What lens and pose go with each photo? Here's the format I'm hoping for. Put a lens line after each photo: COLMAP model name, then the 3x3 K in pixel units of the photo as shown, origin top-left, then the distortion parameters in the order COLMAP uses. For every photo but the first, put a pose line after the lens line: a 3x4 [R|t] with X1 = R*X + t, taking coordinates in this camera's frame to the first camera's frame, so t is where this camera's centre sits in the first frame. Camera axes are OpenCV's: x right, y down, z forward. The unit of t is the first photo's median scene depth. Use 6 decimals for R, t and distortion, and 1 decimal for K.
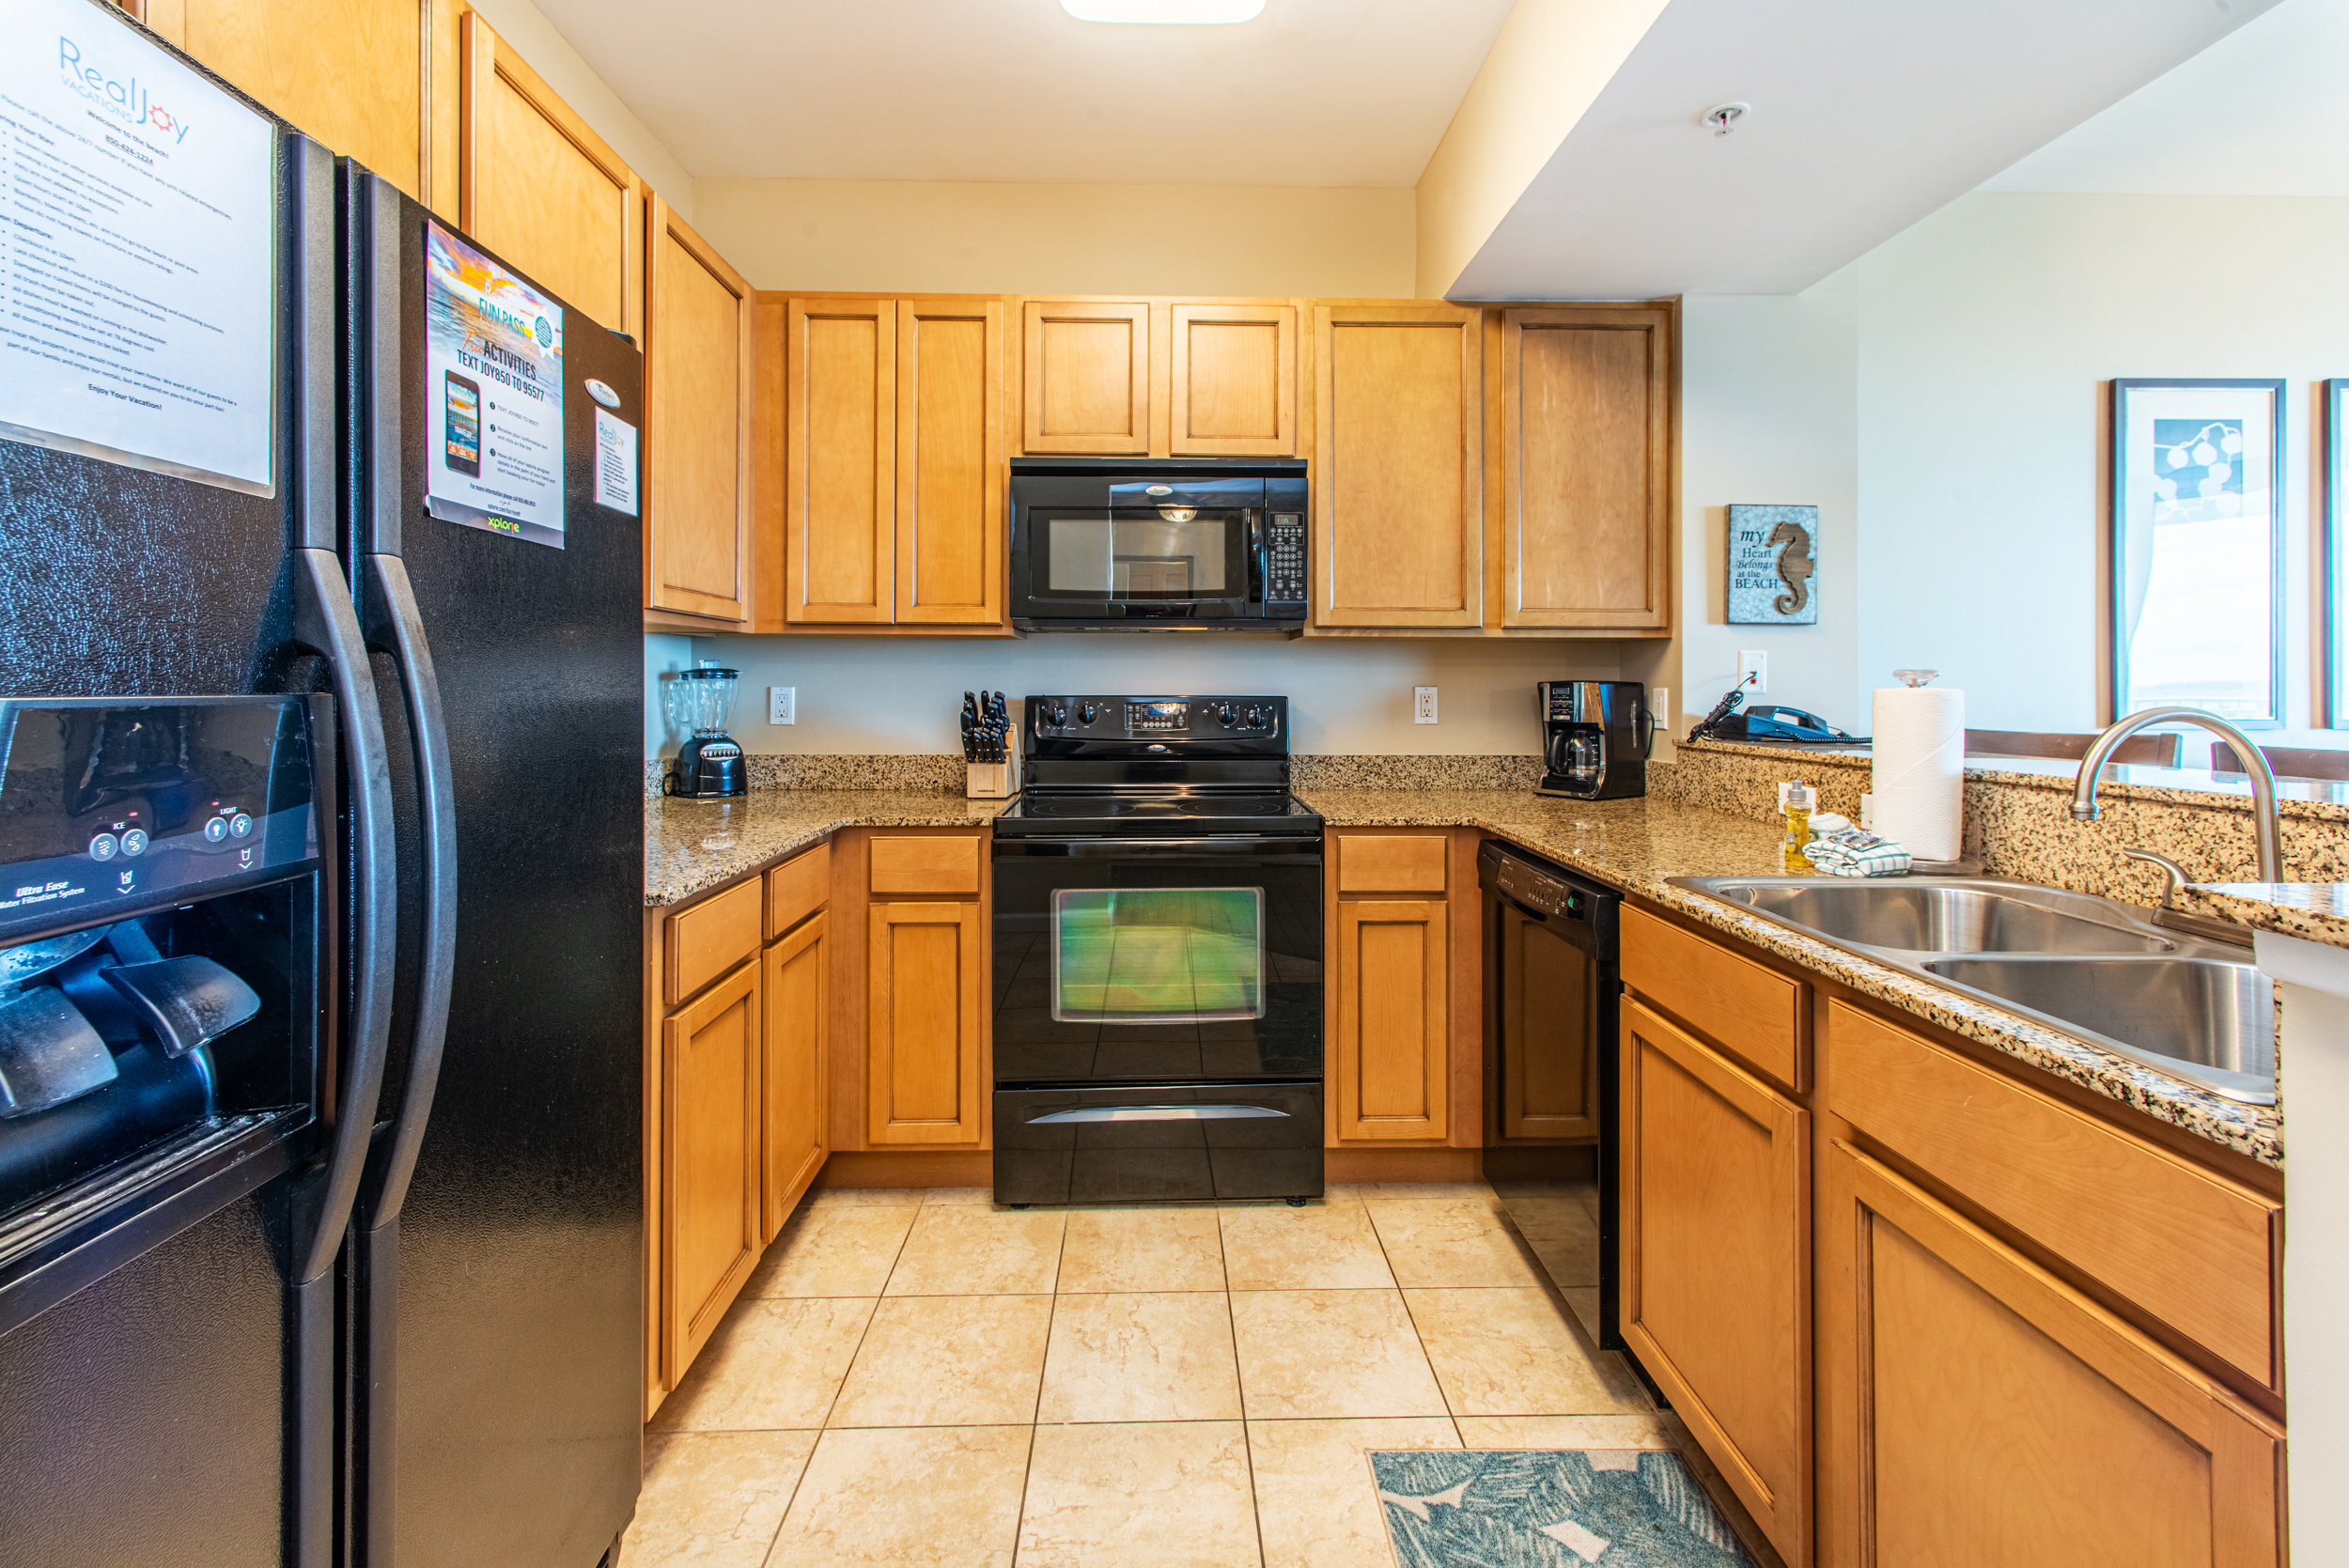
lens RADIAL K [[984.5, 0, 1181.1], [0, 984.5, 684.0], [0, 0, 1]] dist [0.009460, 0.000051]
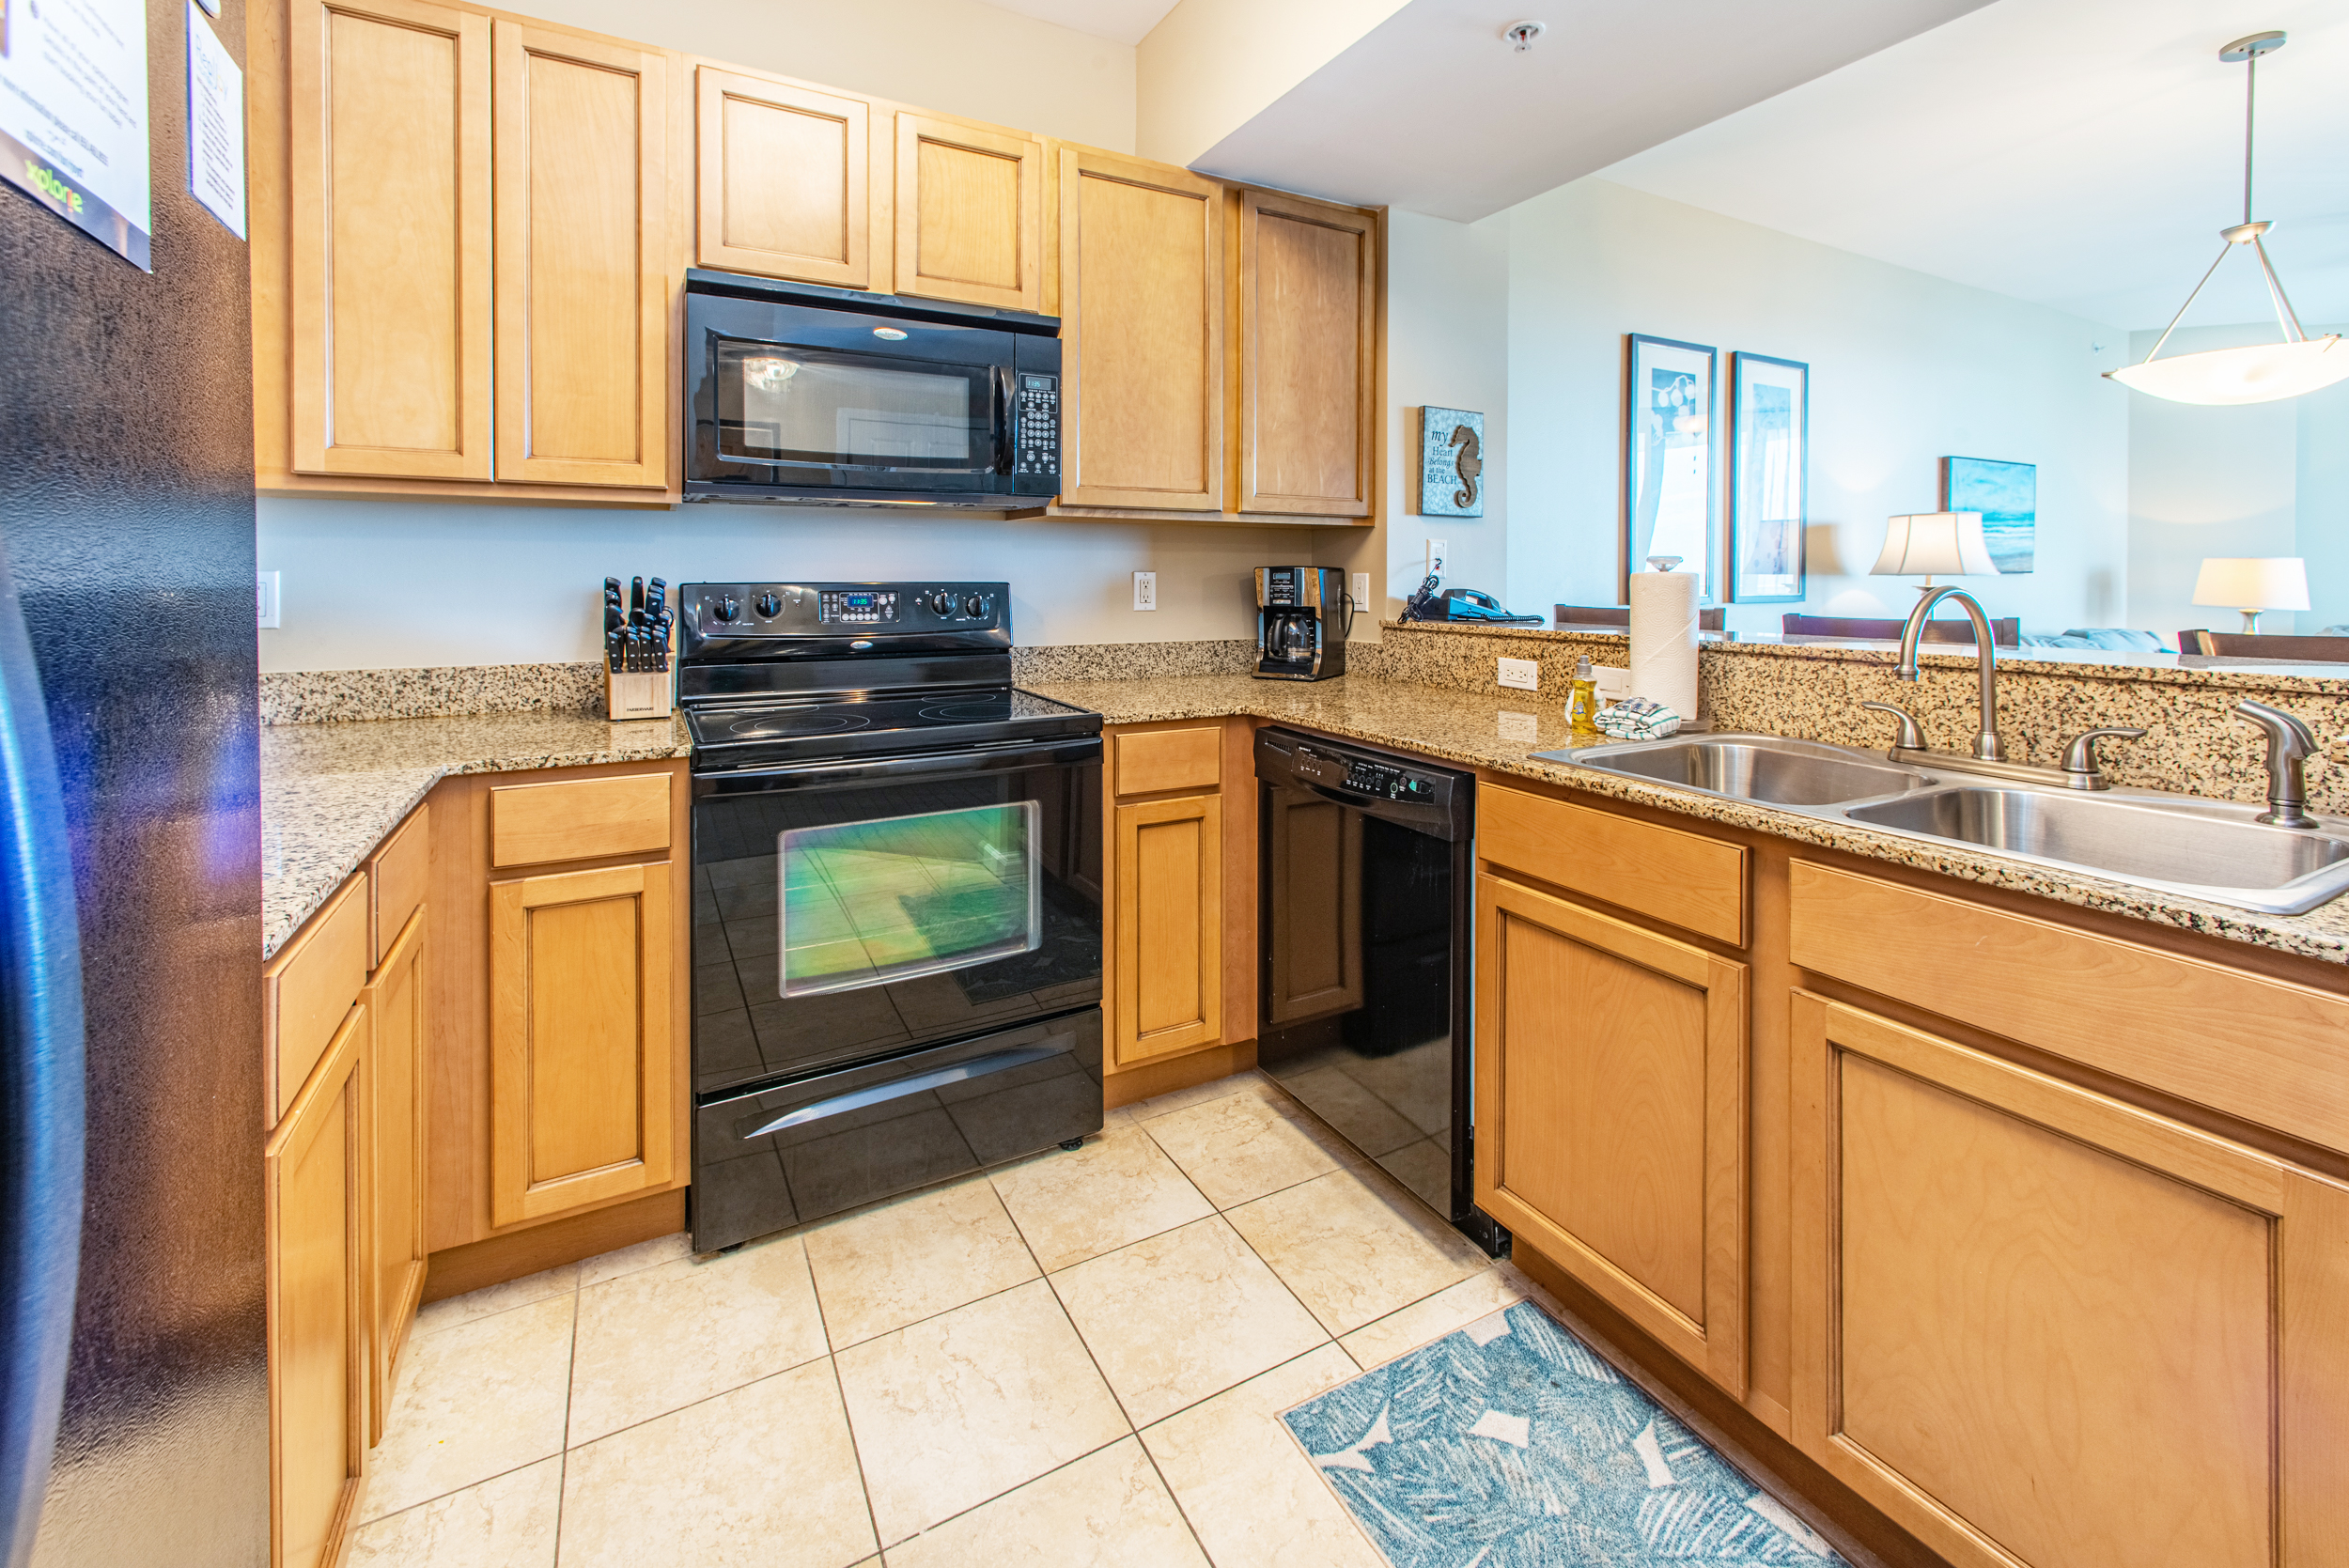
lens RADIAL K [[977.9, 0, 1199.9], [0, 977.9, 587.9], [0, 0, 1]] dist [0.008682, -0.000207]
pose [[0.889456, -0.006285, 0.456978, -0.185408], [-0.001611, 0.999856, 0.016887, 0.002781], [-0.457018, -0.015756, 0.889318, 0.161541]]
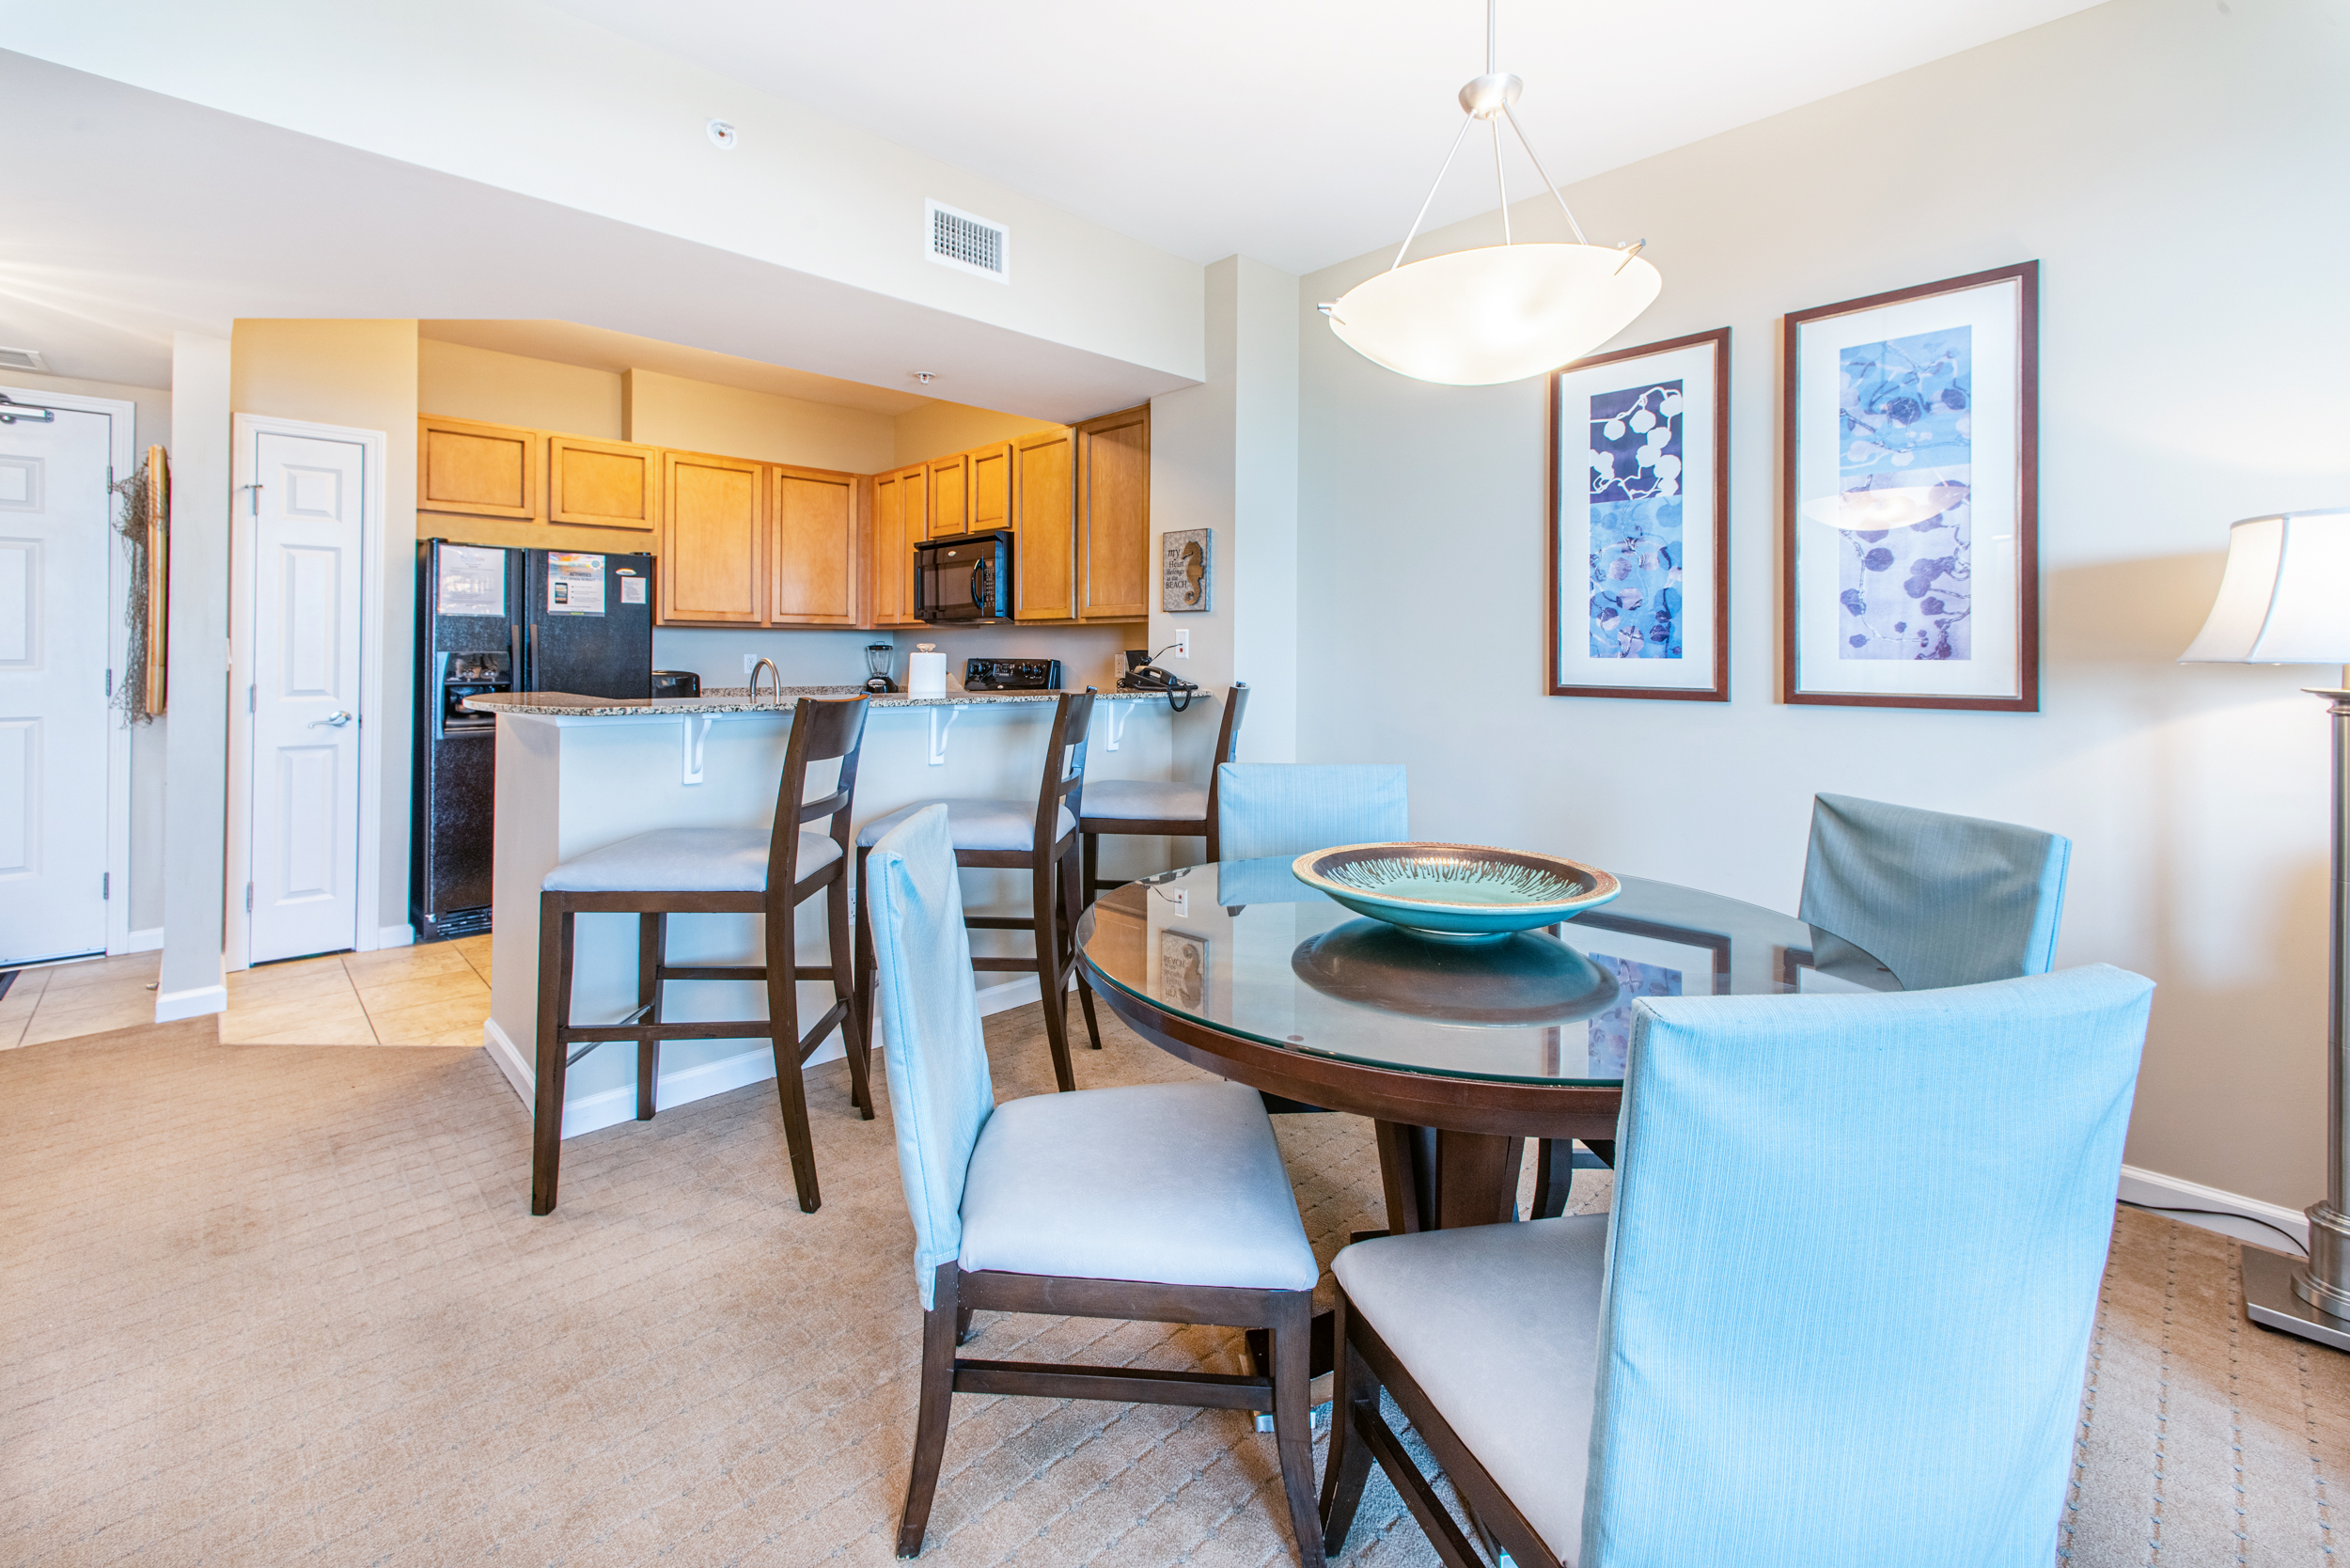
lens RADIAL K [[985.0, 0, 1181.6], [0, 985.0, 684.0], [0, 0, 1]] dist [0.009460, 0.000051]
pose [[0.694174, 0.019772, -0.719536, 1.887536], [-0.002318, 0.999679, 0.025233, 0.013852], [0.719804, -0.015848, 0.693997, -0.043835]]
